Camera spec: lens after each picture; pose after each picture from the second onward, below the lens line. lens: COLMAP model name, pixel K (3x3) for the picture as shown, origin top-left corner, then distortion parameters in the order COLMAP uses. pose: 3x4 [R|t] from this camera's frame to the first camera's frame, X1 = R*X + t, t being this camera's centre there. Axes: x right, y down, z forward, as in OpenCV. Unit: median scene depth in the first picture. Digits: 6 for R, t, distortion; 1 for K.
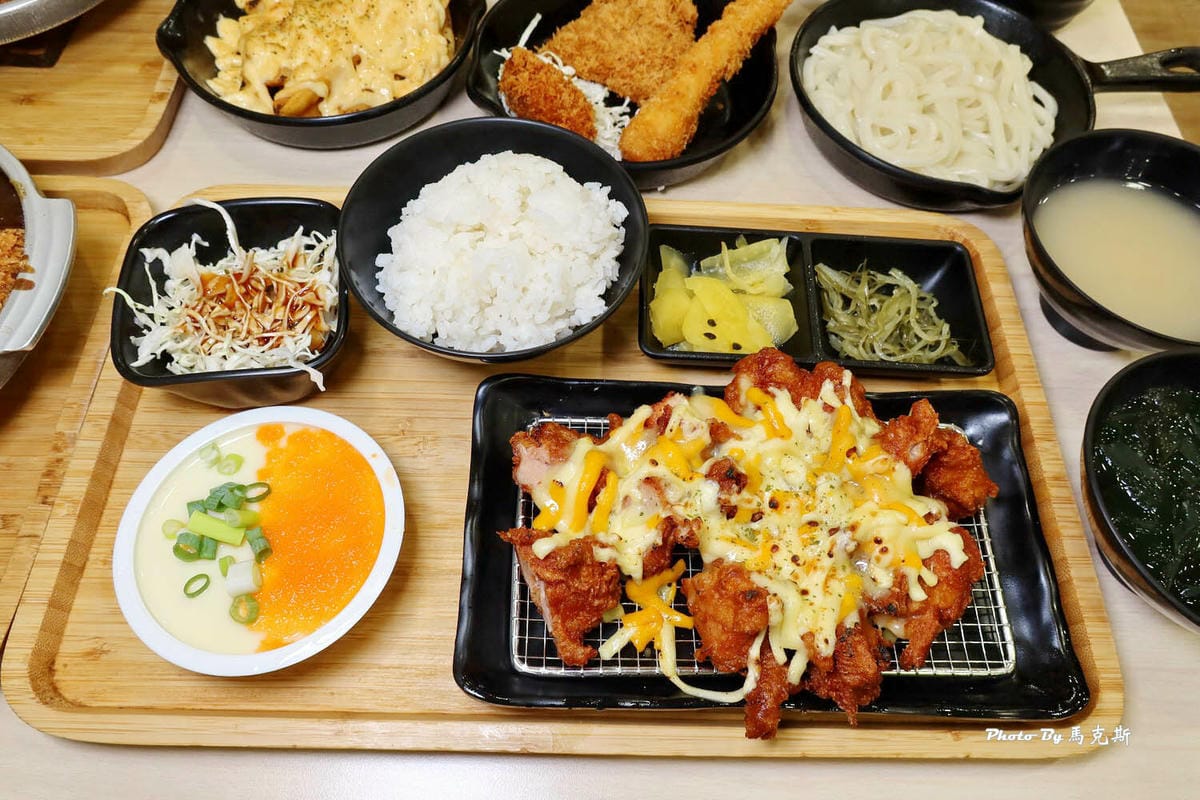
lens RADIAL K [[816.3, 0, 595.6], [0, 816.3, 398.1], [0, 0, 1]] dist [-0.002257, -0.001627]
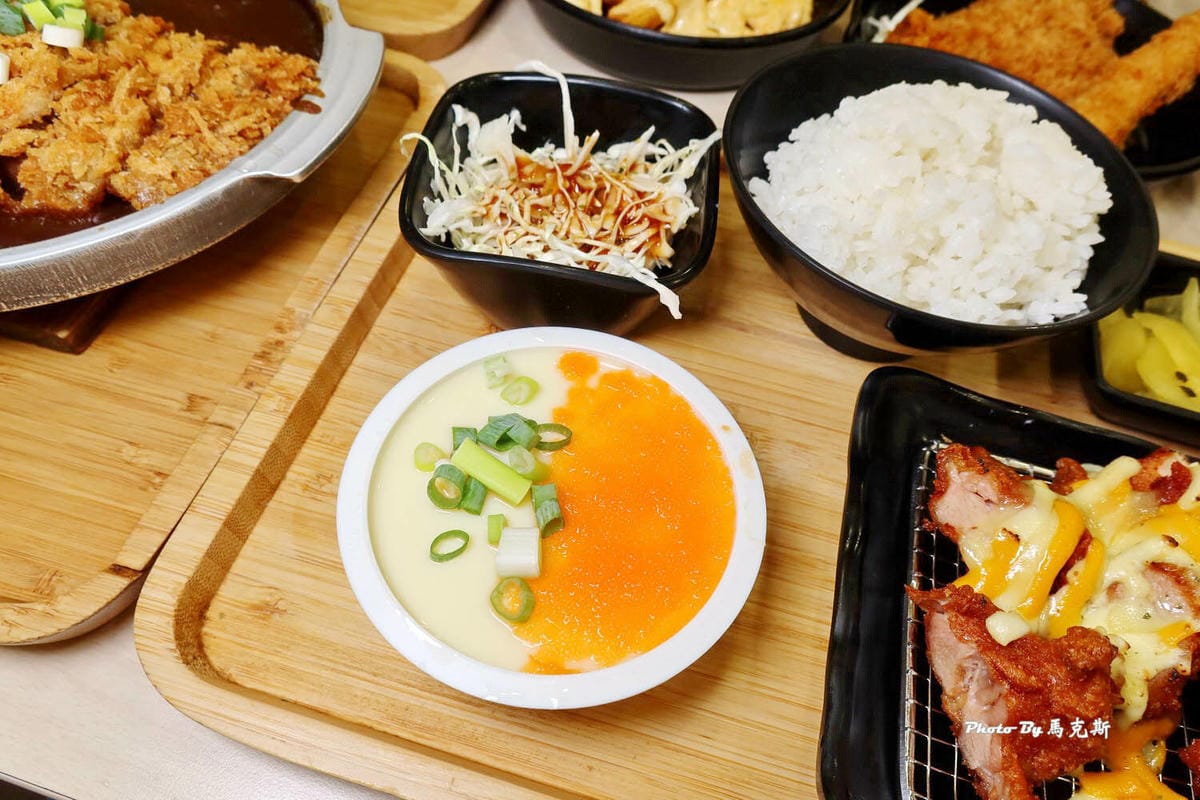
lens RADIAL K [[799.8, 0, 600.0], [0, 799.8, 400.0], [0, 0, 1]] dist [-0.007061, -0.004065]
pose [[0.965945, 0.234044, -0.110336, -0.270248], [-0.245366, 0.963892, -0.103477, 0.125889], [0.082134, 0.127025, 0.988493, 0.295324]]
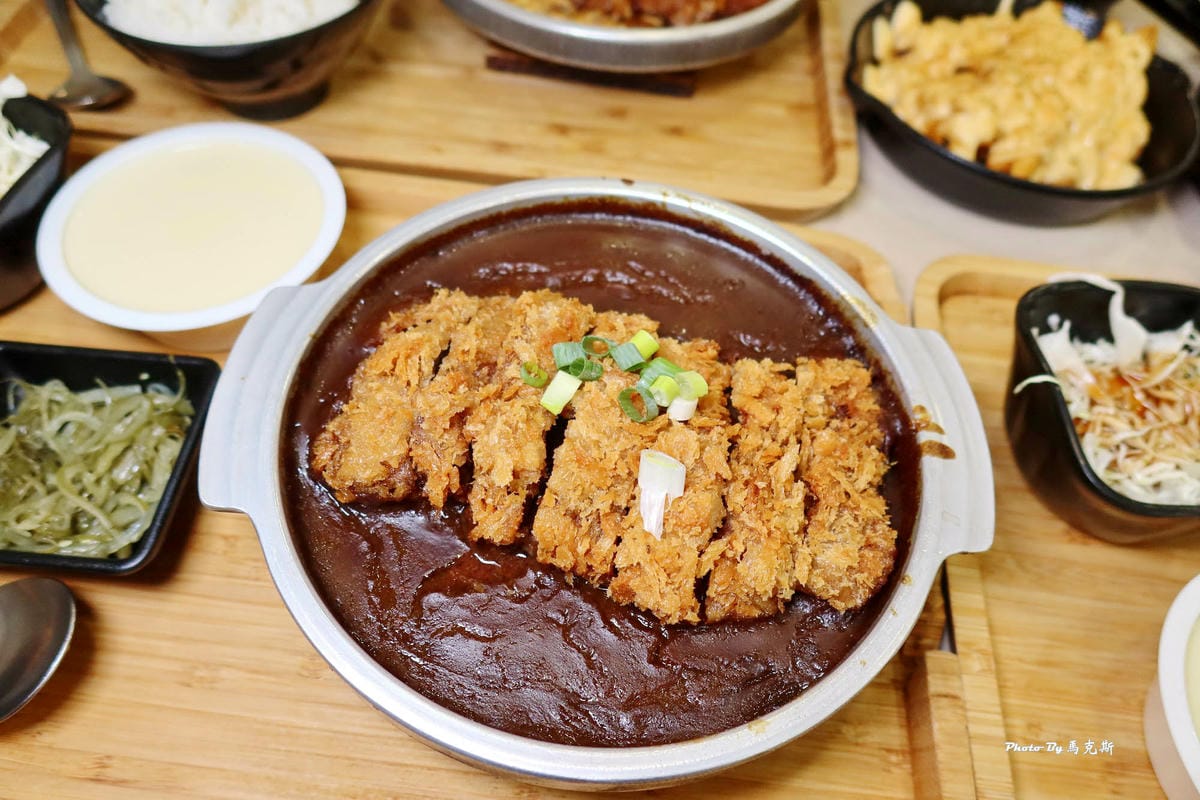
lens RADIAL K [[816.3, 0, 595.6], [0, 816.3, 398.1], [0, 0, 1]] dist [-0.002257, -0.001627]
pose [[0.993572, 0.109887, -0.027205, -0.928219], [-0.111944, 0.989476, -0.091685, 0.003953], [0.016843, 0.094141, 0.995416, 0.206616]]
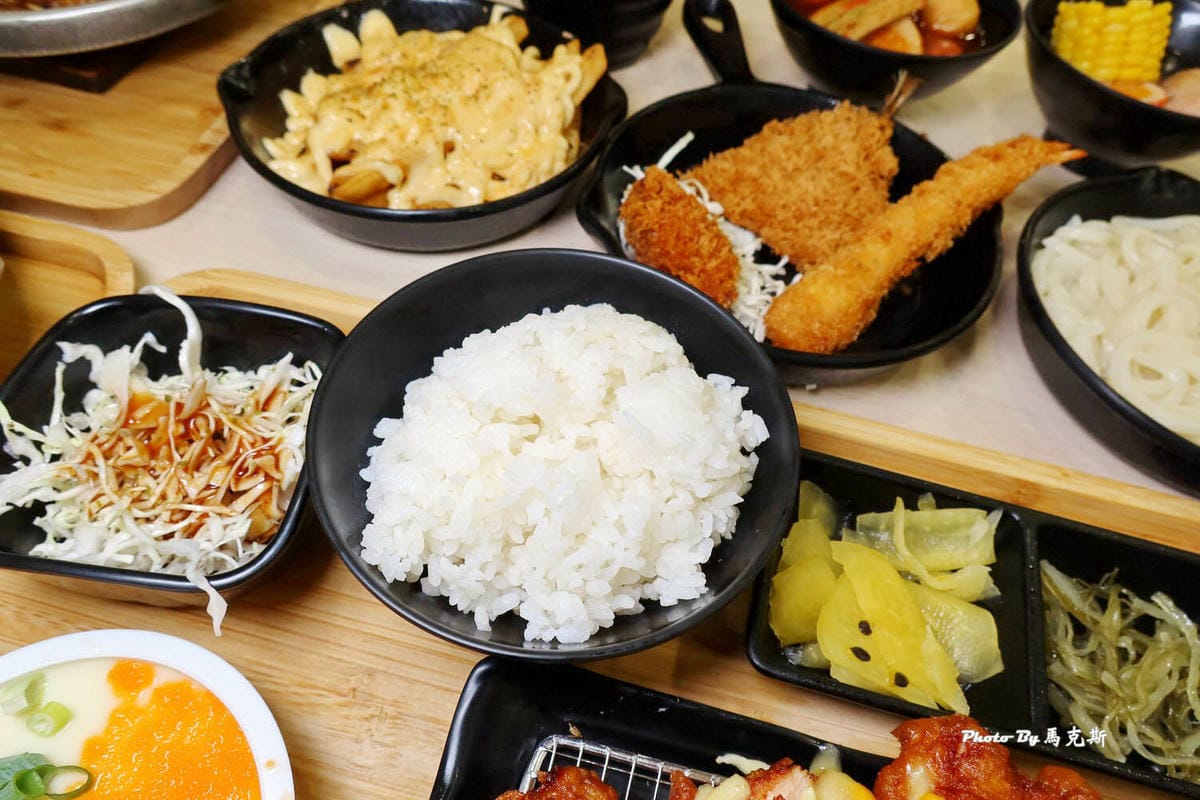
lens RADIAL K [[810.2, 0, 600.0], [0, 810.2, 400.0], [0, 0, 1]] dist [-0.009747, -0.002578]
pose [[0.973195, 0.203605, -0.106939, -0.026151], [-0.216233, 0.968440, -0.123968, -0.145919], [0.078324, 0.143769, 0.986507, 0.357305]]
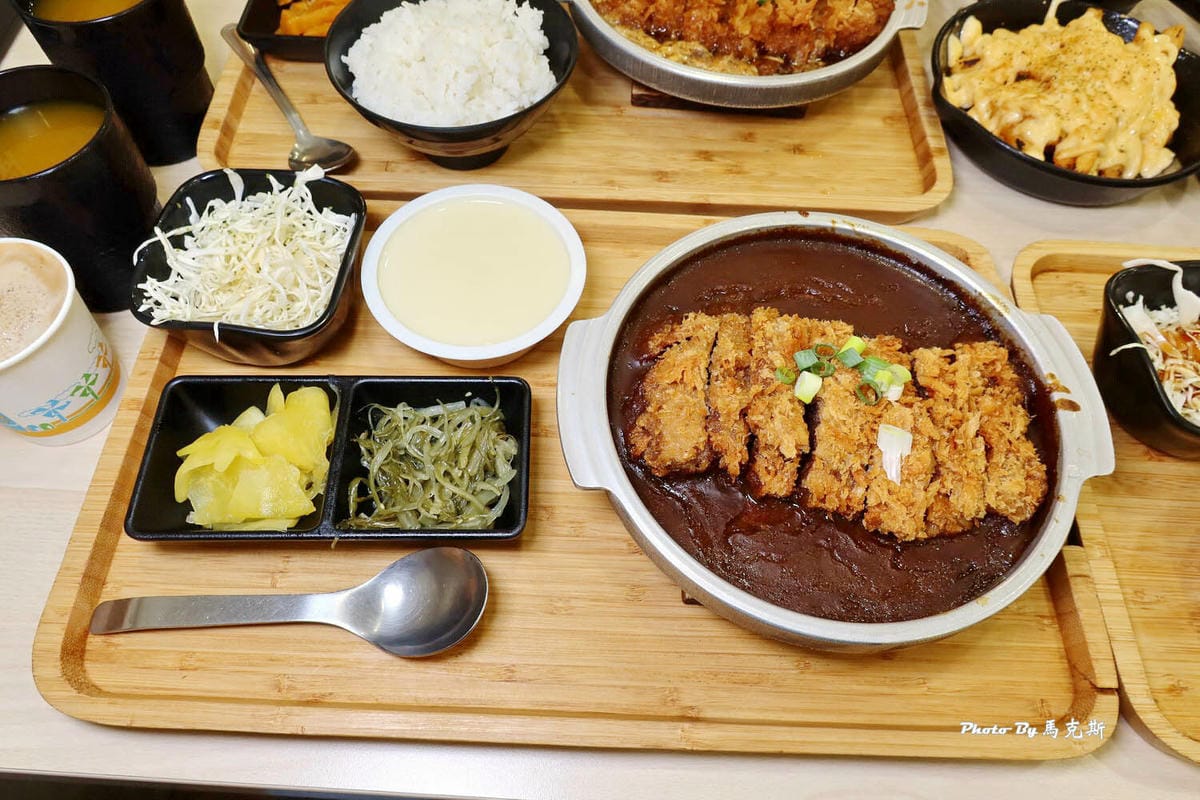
lens RADIAL K [[816.3, 0, 595.6], [0, 816.3, 398.1], [0, 0, 1]] dist [-0.002257, -0.001627]
pose [[0.999491, 0.031665, -0.003910, -1.205488], [-0.031746, 0.999238, -0.022714, -0.016193], [0.003188, 0.022827, 0.999734, -0.061773]]
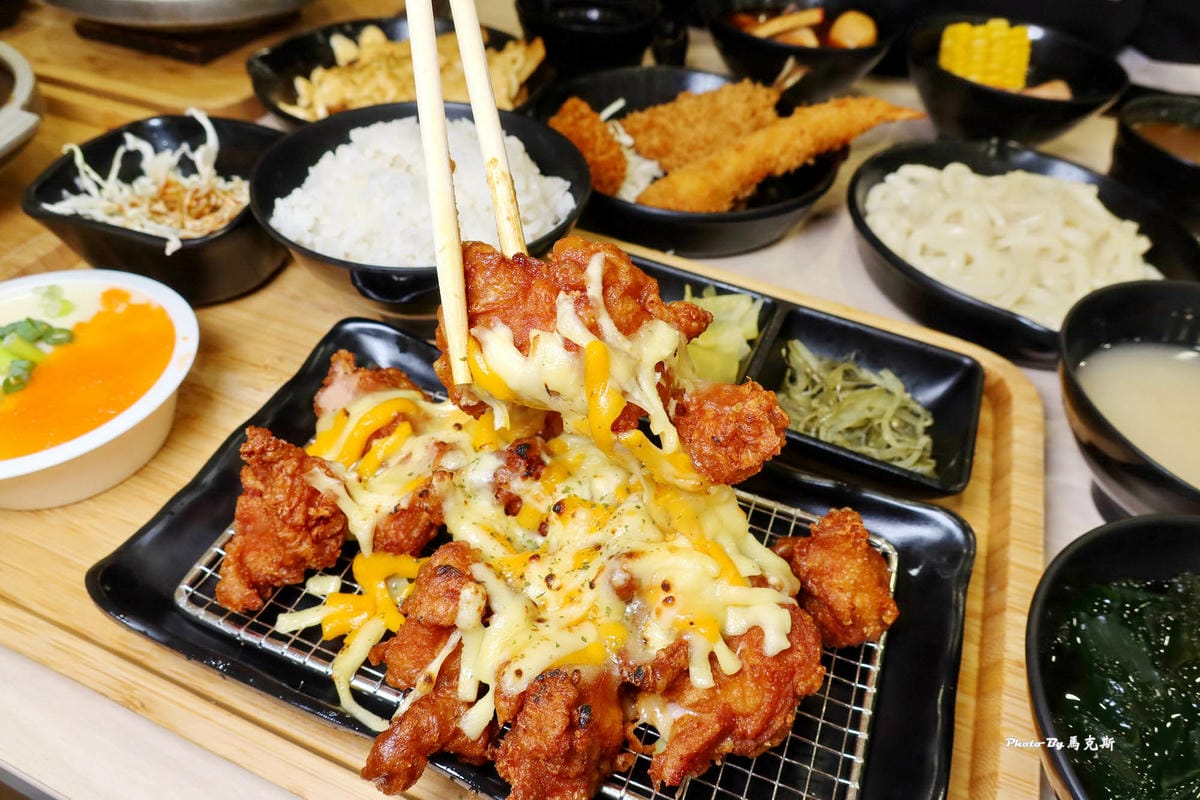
lens RADIAL K [[810.2, 0, 600.0], [0, 810.2, 400.0], [0, 0, 1]] dist [-0.009747, -0.002578]
pose [[0.929762, 0.267087, -0.253393, 0.345953], [-0.330963, 0.907833, -0.257494, 0.185016], [0.161265, 0.323272, 0.932464, 0.242948]]
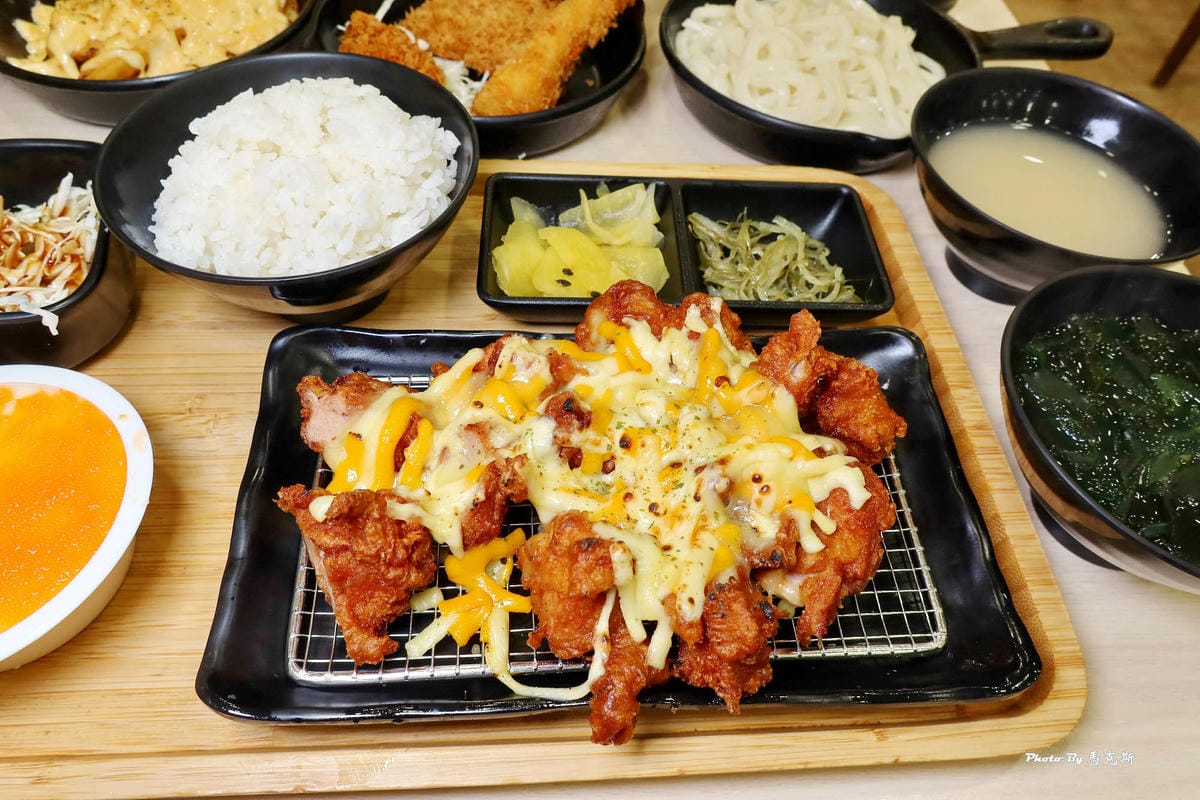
lens RADIAL K [[816.3, 0, 595.6], [0, 816.3, 398.1], [0, 0, 1]] dist [-0.002257, -0.001627]
pose [[0.997590, -0.041954, 0.055256, 0.123125], [0.049052, 0.989752, -0.134108, 0.160107], [-0.049063, 0.136495, 0.989425, 0.178336]]
